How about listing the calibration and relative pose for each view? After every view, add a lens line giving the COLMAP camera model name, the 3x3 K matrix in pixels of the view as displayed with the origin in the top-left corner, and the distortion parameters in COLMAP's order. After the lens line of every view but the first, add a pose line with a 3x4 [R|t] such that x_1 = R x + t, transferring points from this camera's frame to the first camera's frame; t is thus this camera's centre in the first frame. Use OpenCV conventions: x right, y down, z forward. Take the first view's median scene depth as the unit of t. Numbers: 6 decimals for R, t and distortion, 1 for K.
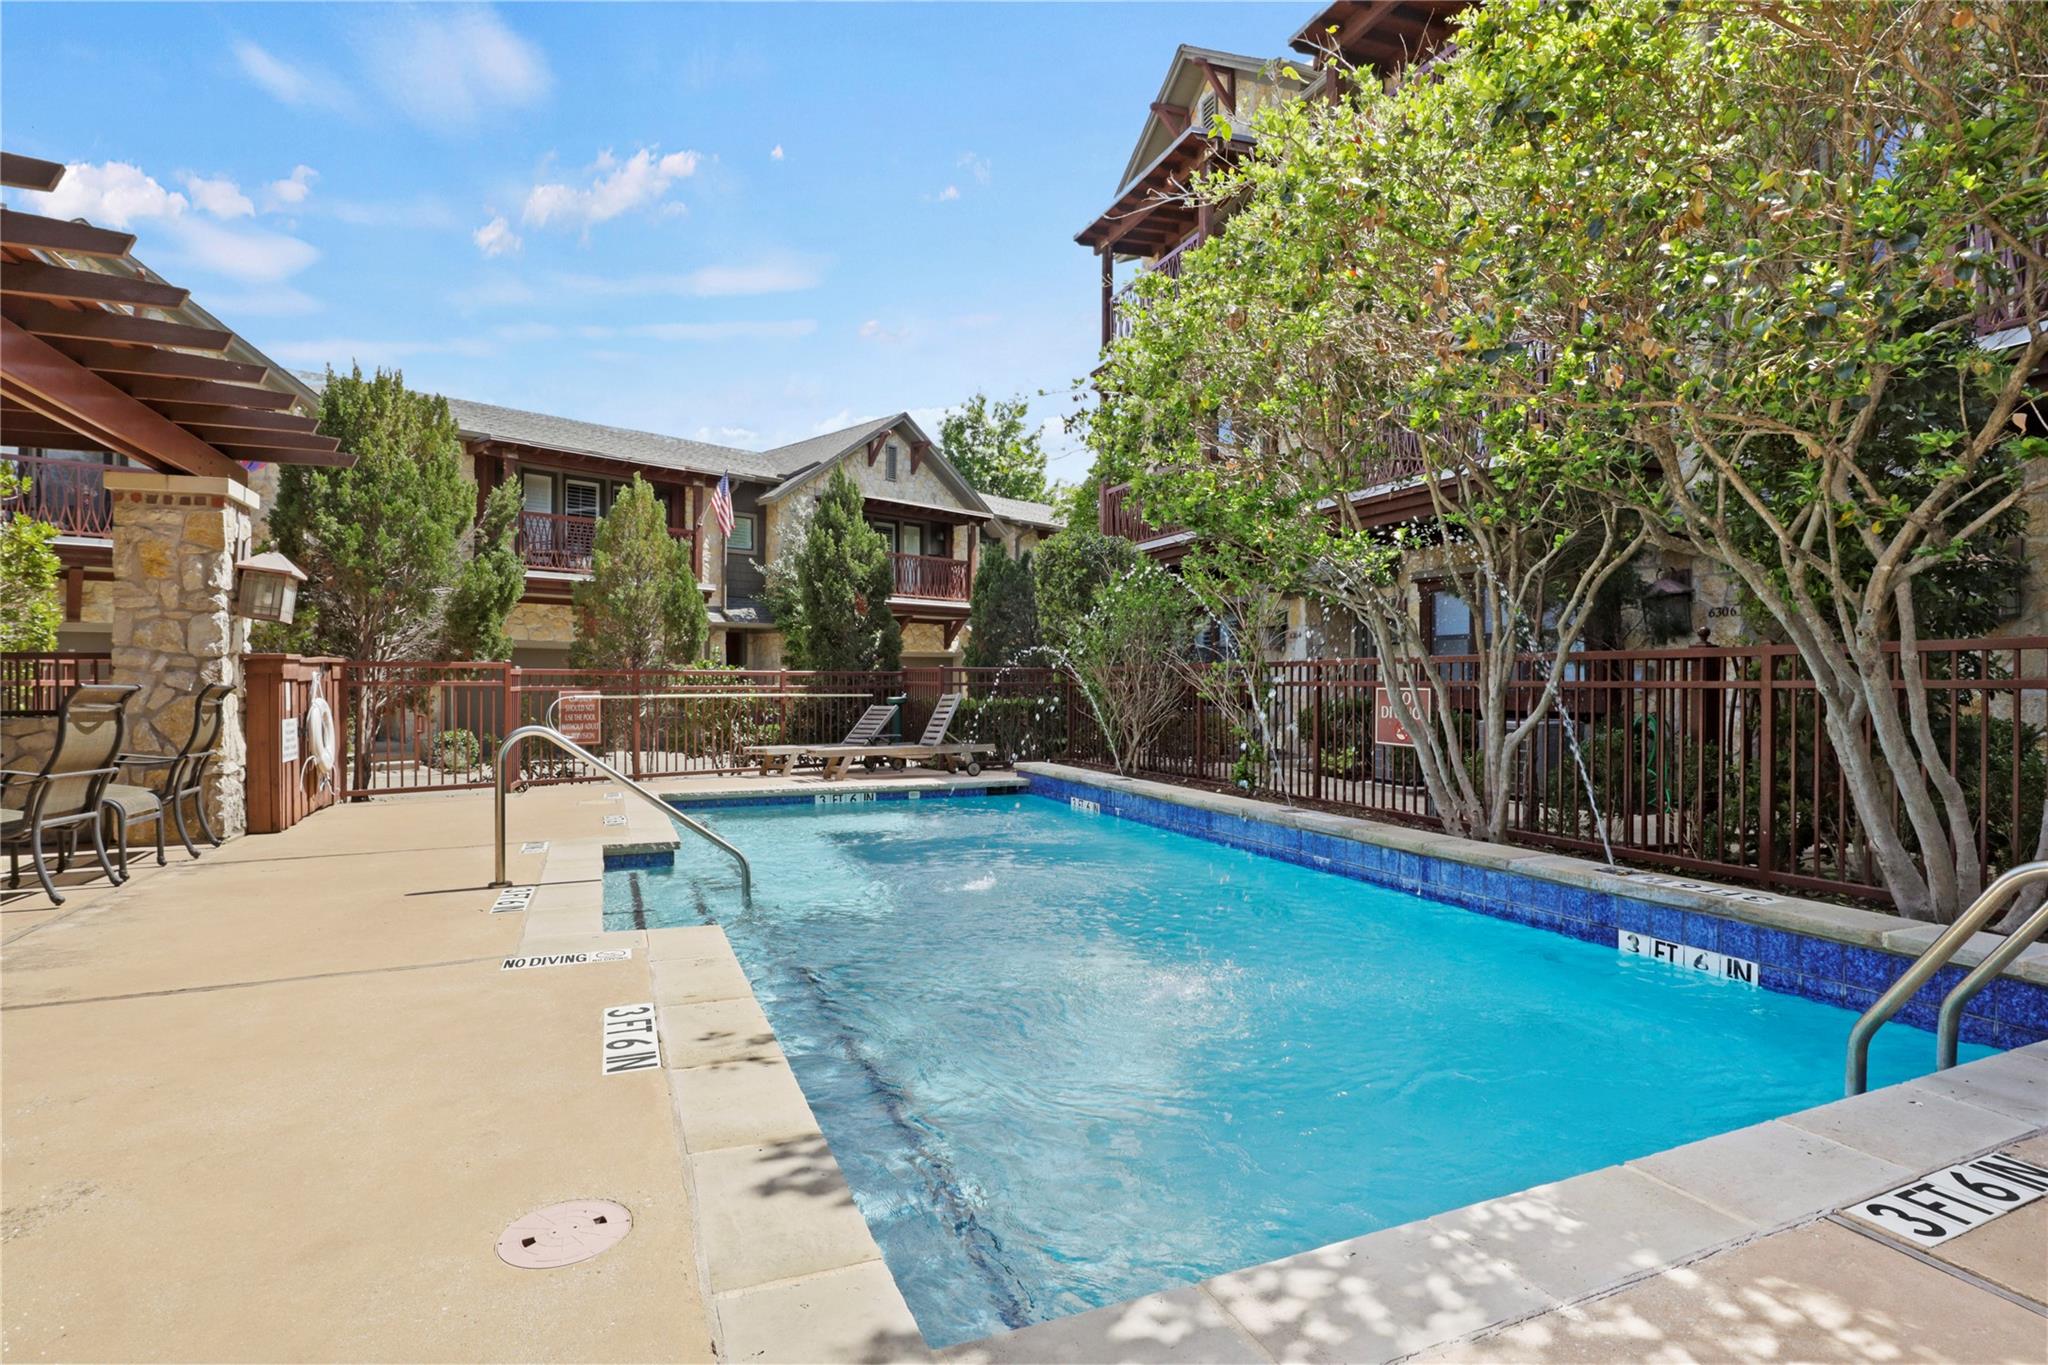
lens RADIAL K [[1030.8, 0, 1028.3], [0, 1030.8, 669.6], [0, 0, 1]] dist [-0.039170, 0.014091]
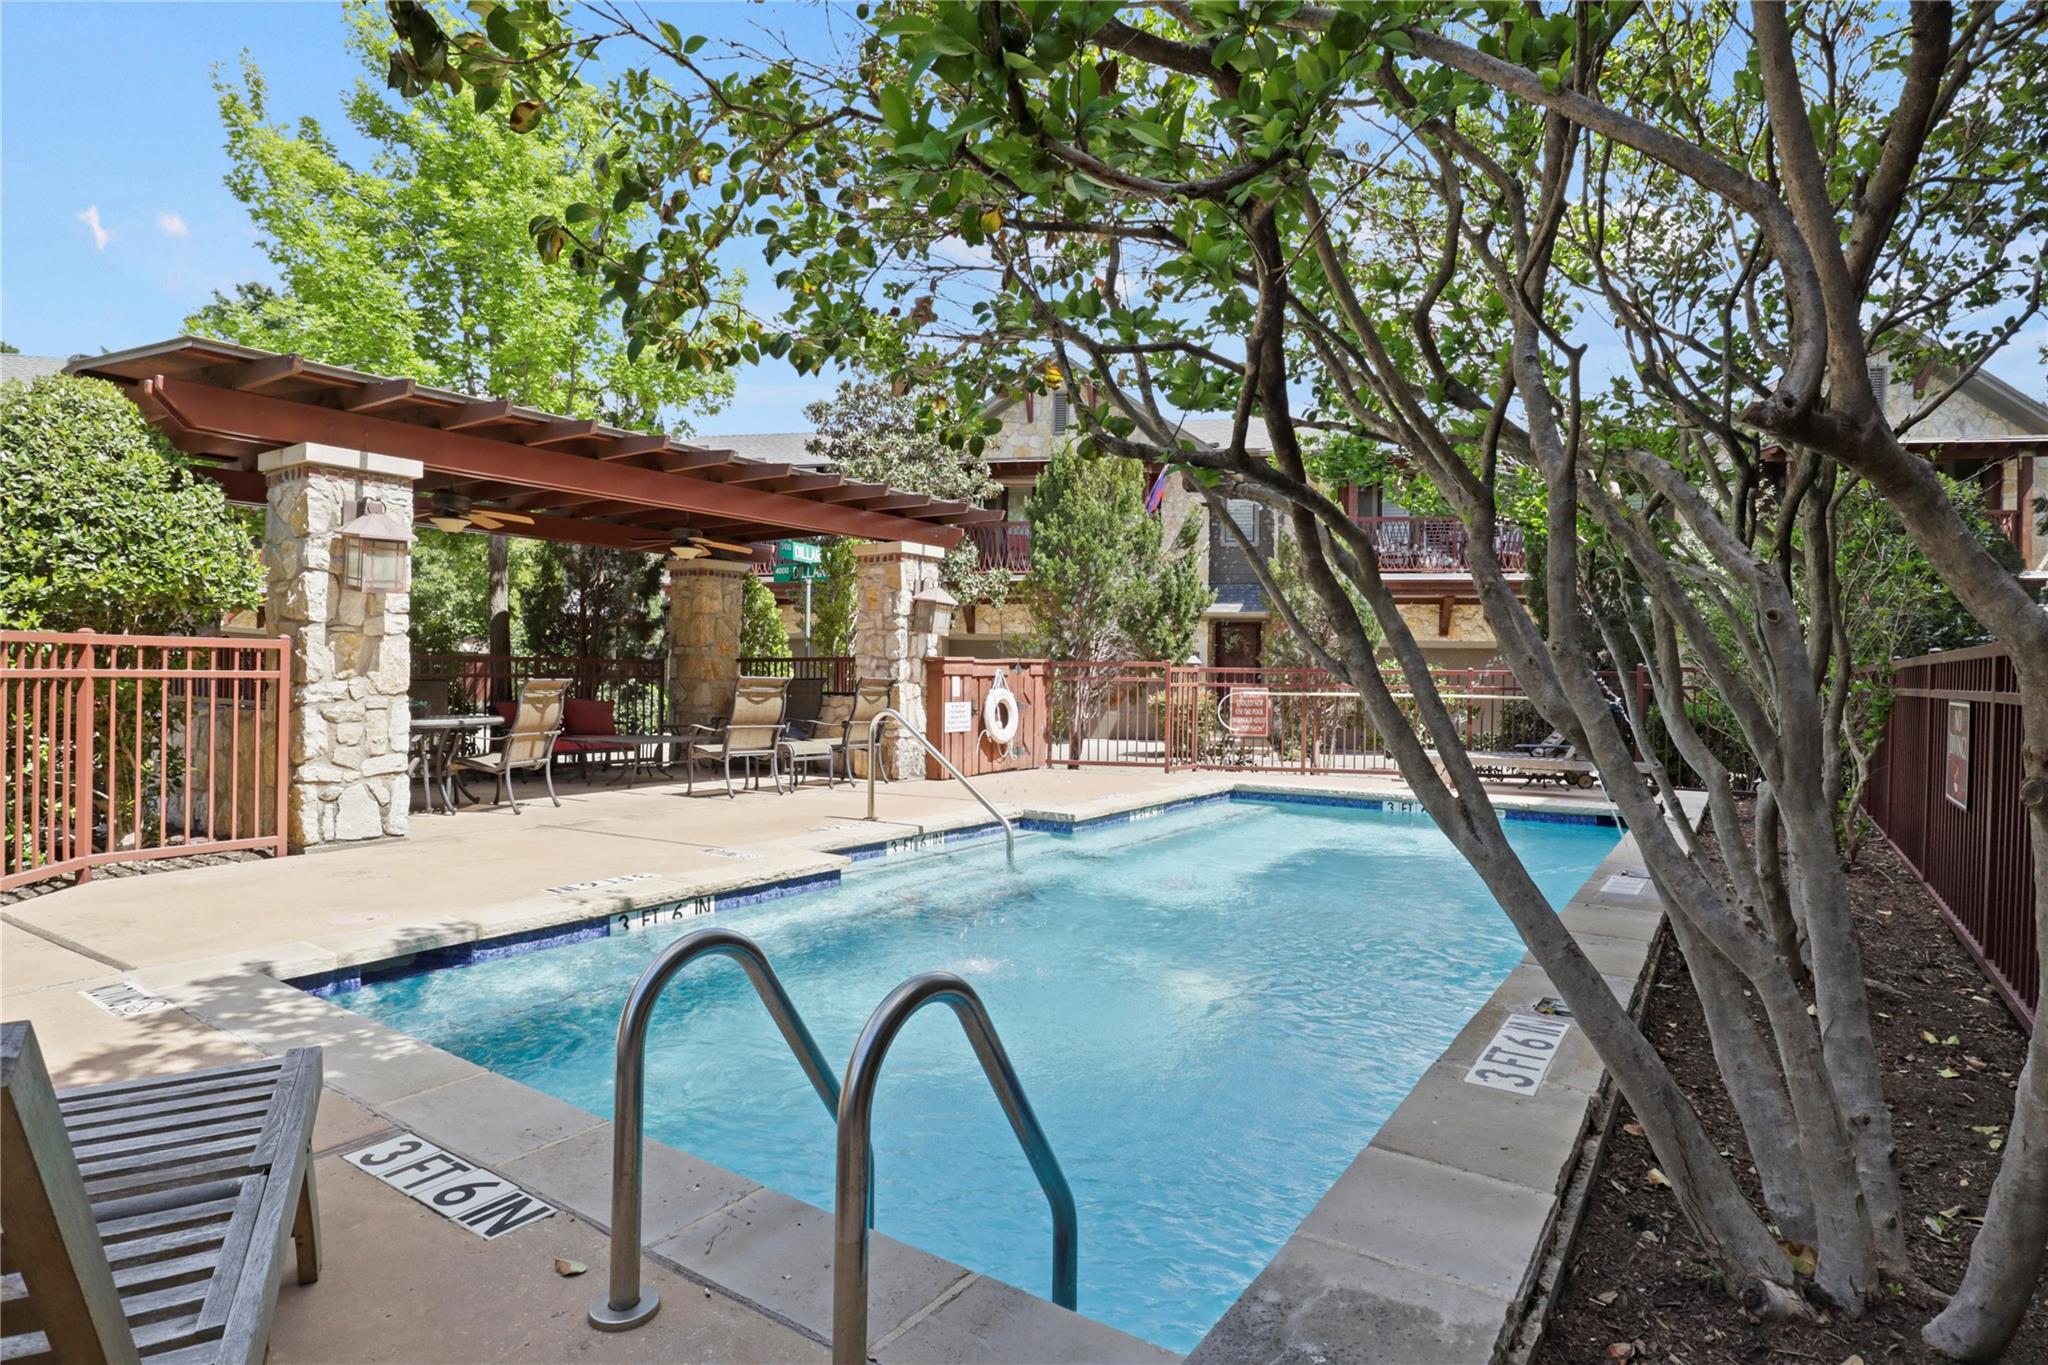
lens RADIAL K [[1085.0, 0, 1022.9], [0, 1085.0, 676.9], [0, 0, 1]] dist [-0.053821, 0.000135]
pose [[0.531516, 0.007085, -0.847018, 0.684548], [0.000208, 0.999964, 0.008495, -0.000314], [0.847048, -0.004691, 0.531496, 0.294855]]
